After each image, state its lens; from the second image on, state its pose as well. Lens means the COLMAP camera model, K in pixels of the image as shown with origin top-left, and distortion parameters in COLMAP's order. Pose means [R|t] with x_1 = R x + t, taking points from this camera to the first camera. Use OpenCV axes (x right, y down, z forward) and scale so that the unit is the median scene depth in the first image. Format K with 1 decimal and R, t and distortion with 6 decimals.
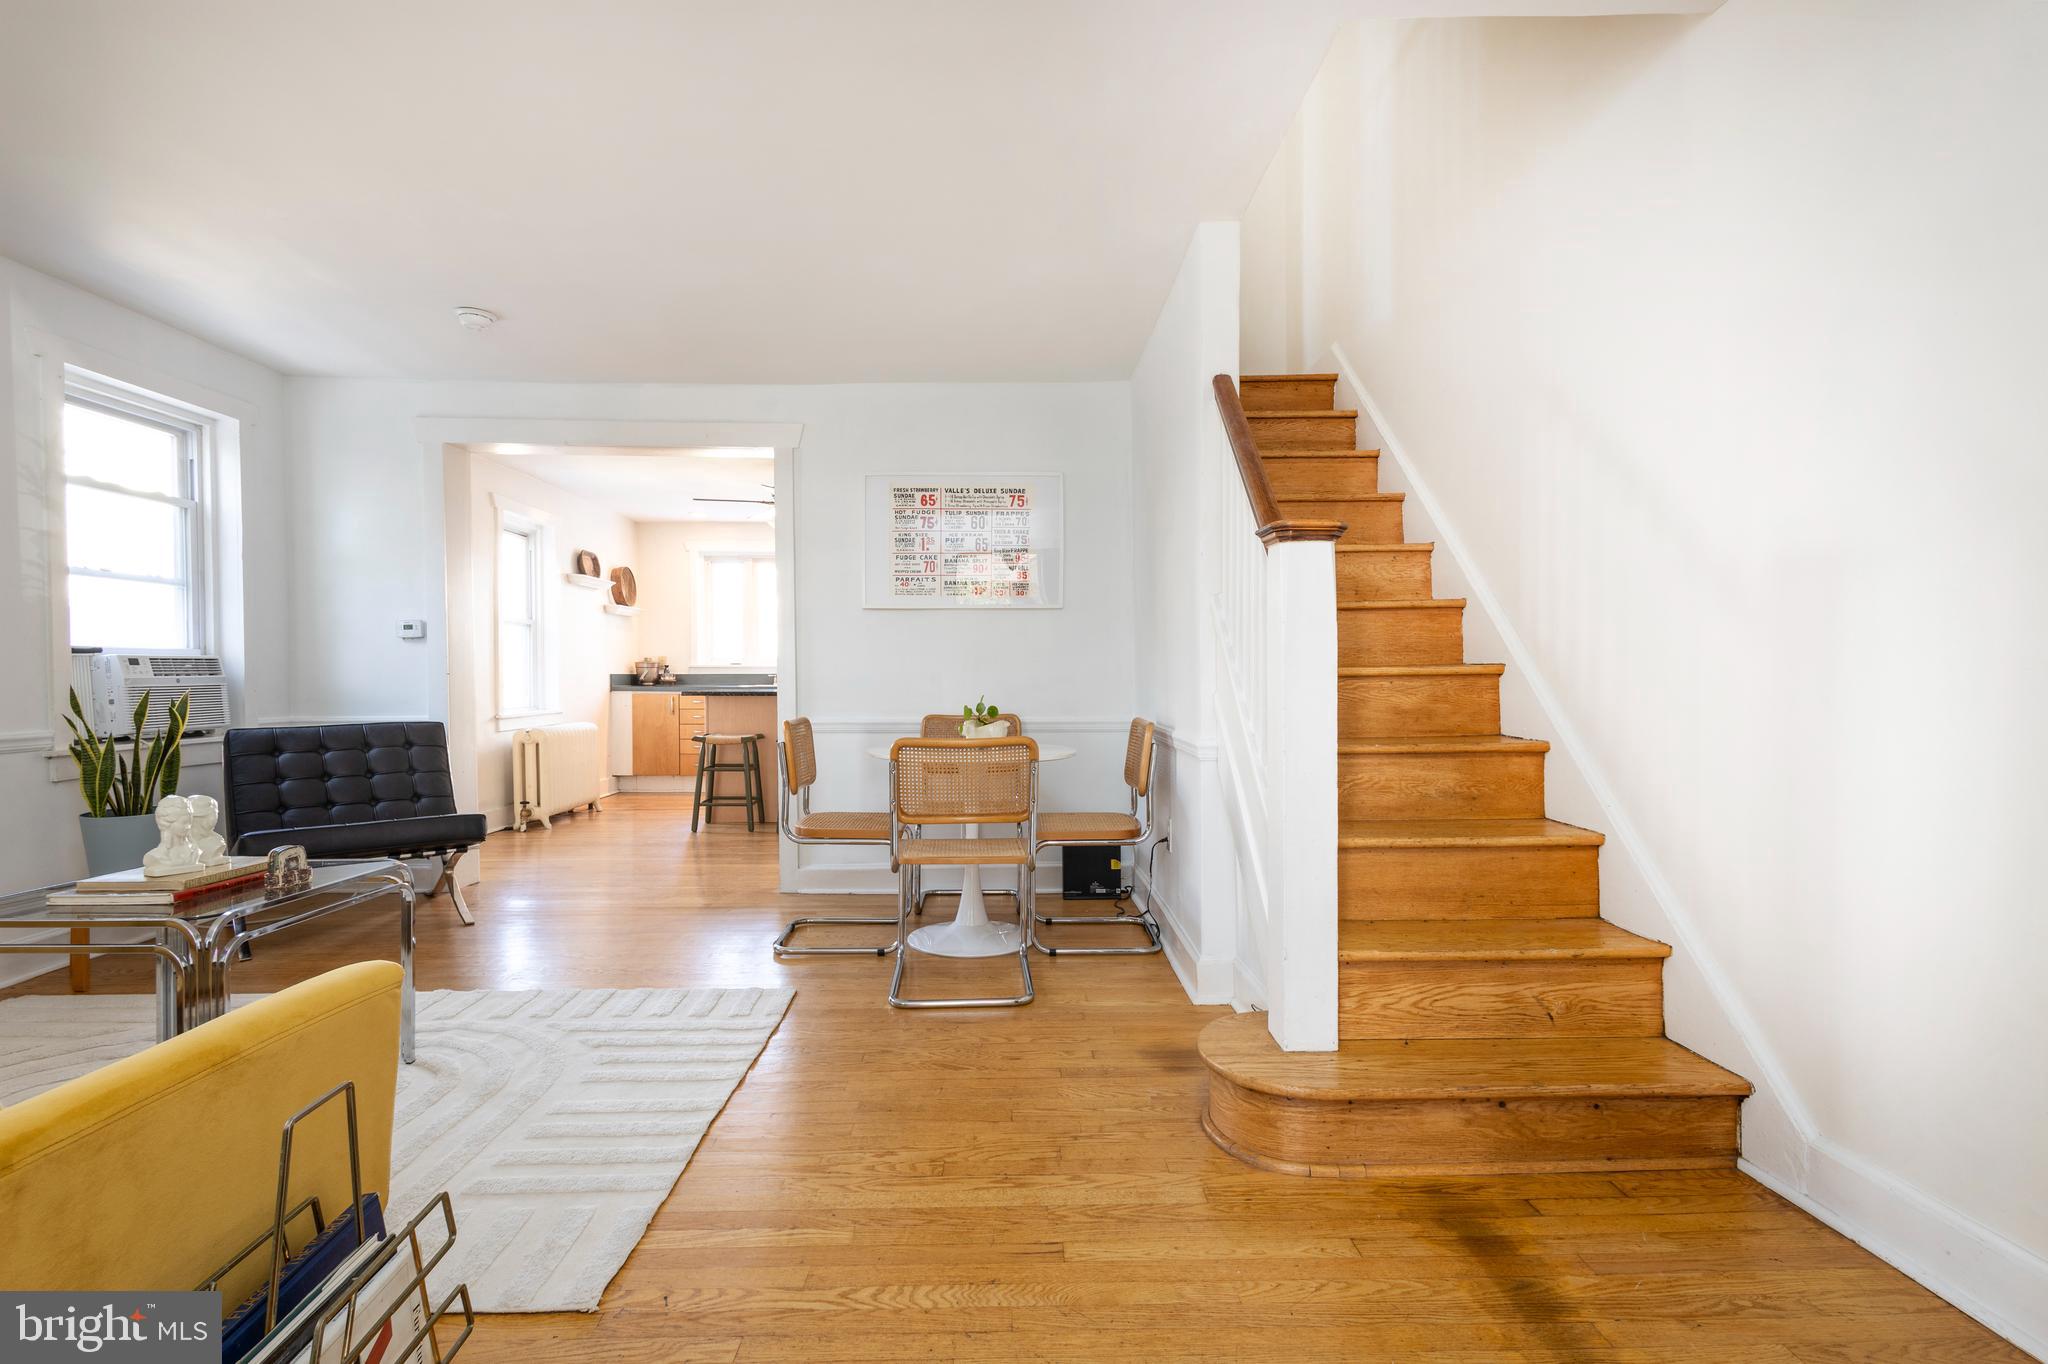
lens RADIAL K [[924.5, 0, 997.4], [0, 924.5, 687.5], [0, 0, 1]] dist [0.006332, 0.000171]
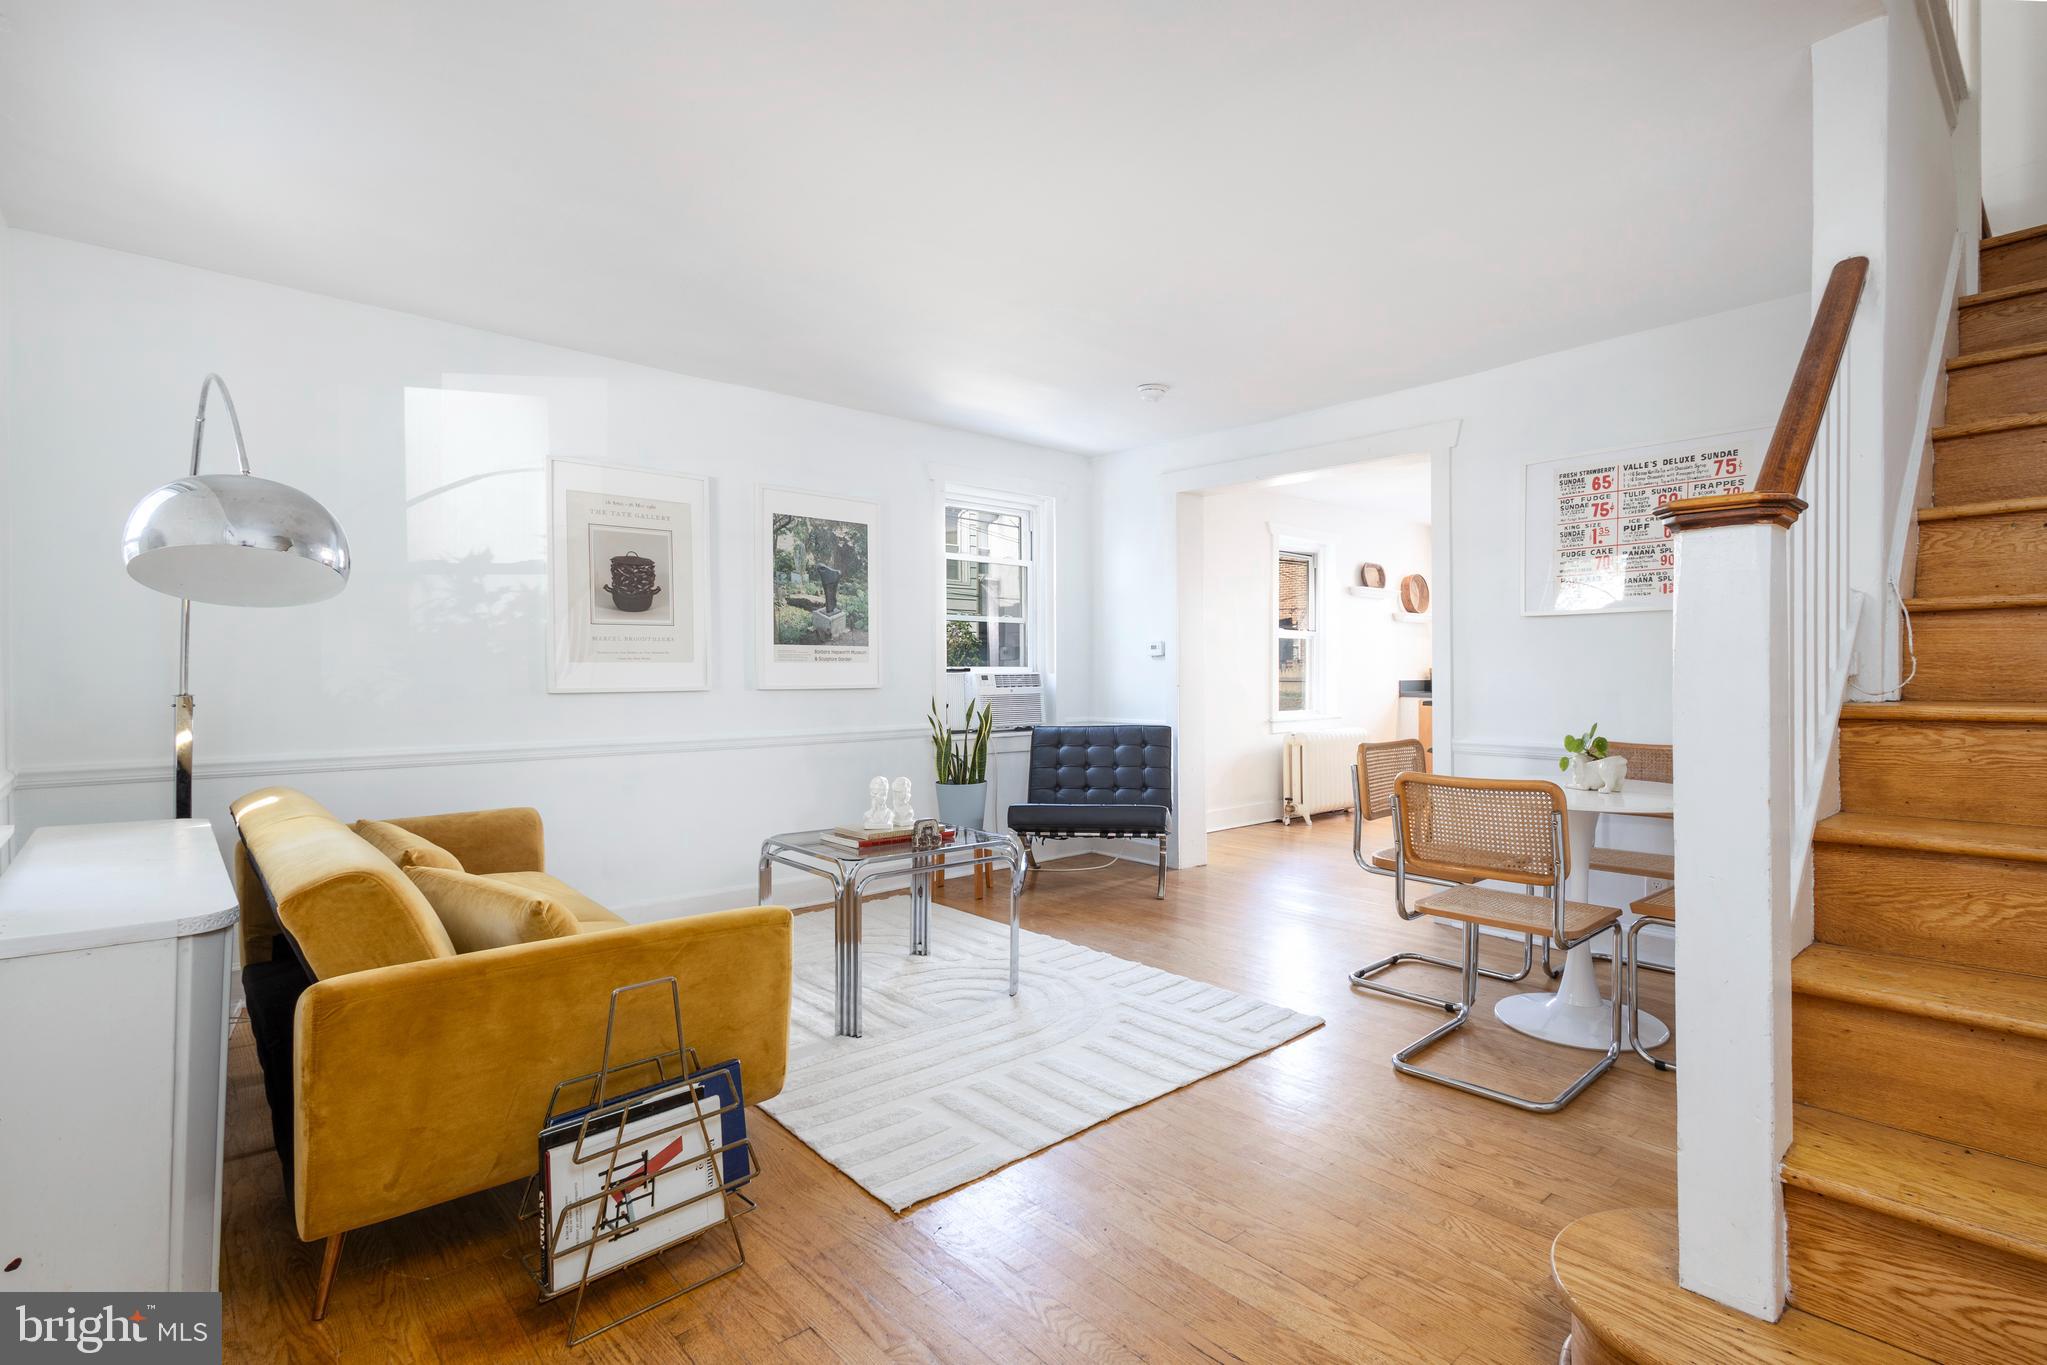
lens RADIAL K [[954.4, 0, 1141.6], [0, 954.4, 676.9], [0, 0, 1]] dist [0.004309, -0.000227]
pose [[0.701738, 0.004191, -0.712423, 0.247289], [-0.010718, 0.999932, -0.004674, -0.019825], [0.712355, 0.010916, 0.701735, 0.105860]]
